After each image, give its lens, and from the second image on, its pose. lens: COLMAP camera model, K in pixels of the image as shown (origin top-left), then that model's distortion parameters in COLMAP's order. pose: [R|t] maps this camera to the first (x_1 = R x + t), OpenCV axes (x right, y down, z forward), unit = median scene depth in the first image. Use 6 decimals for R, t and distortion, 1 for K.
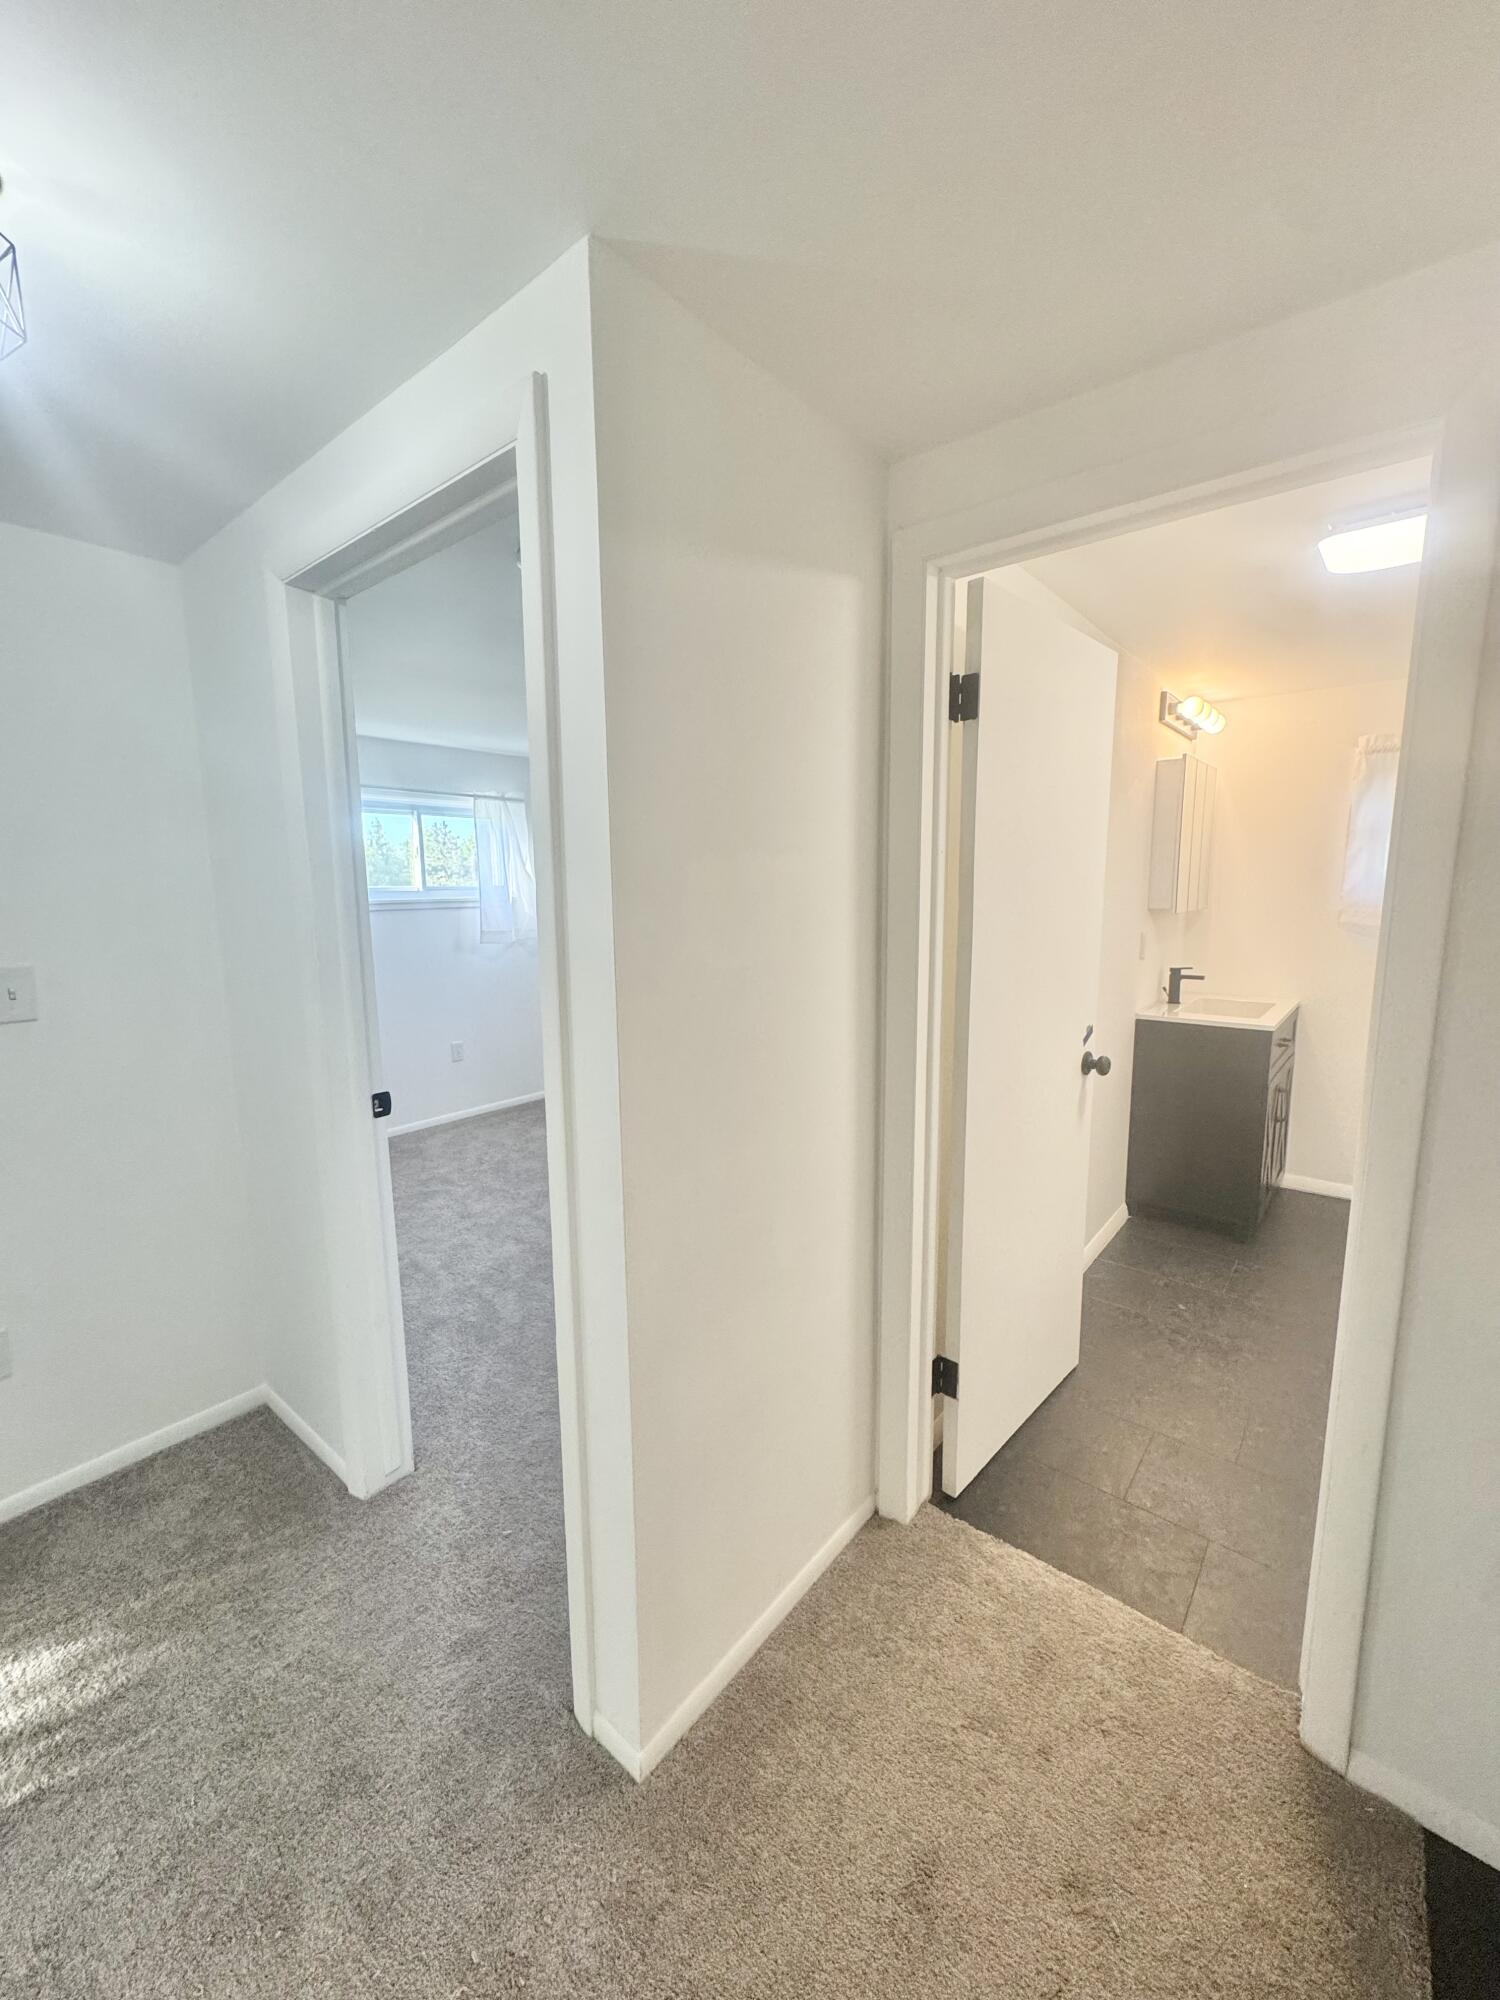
lens RADIAL K [[798.5, 0, 750.0], [0, 798.5, 1000.0], [0, 0, 1]] dist [-0.003400, 0.000806]
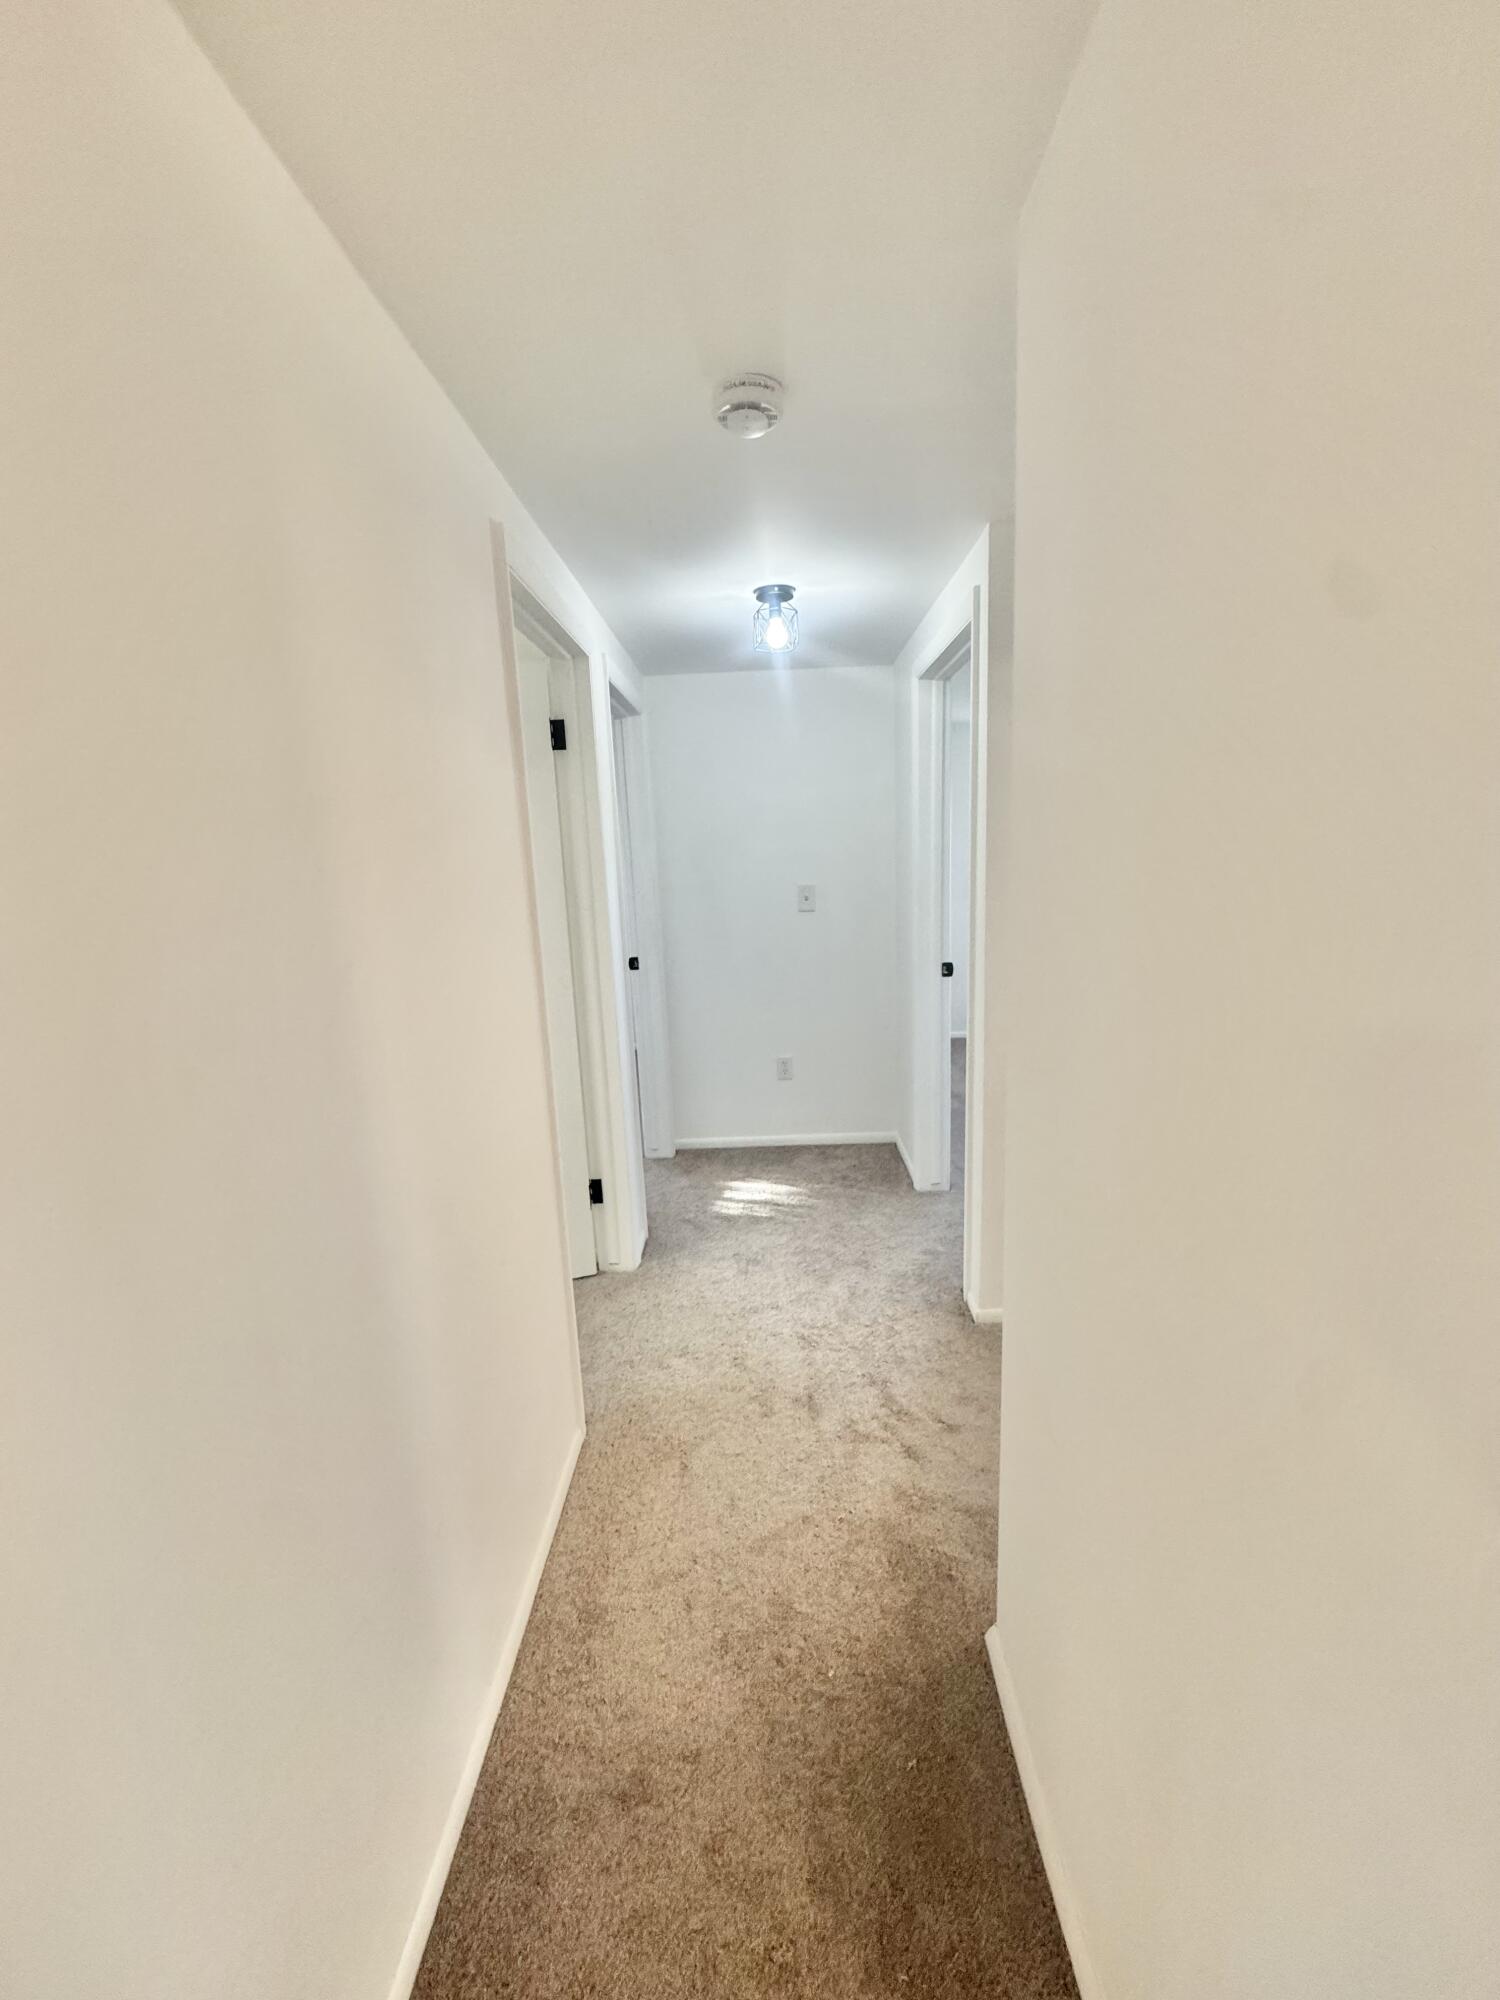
lens RADIAL K [[798.5, 0, 750.0], [0, 798.5, 1000.0], [0, 0, 1]] dist [-0.003400, 0.000806]
pose [[0.619655, 0.135771, -0.773042, 0.696602], [-0.077698, 0.990698, 0.111718, 0.041366], [0.781019, -0.009162, 0.624440, -0.464049]]
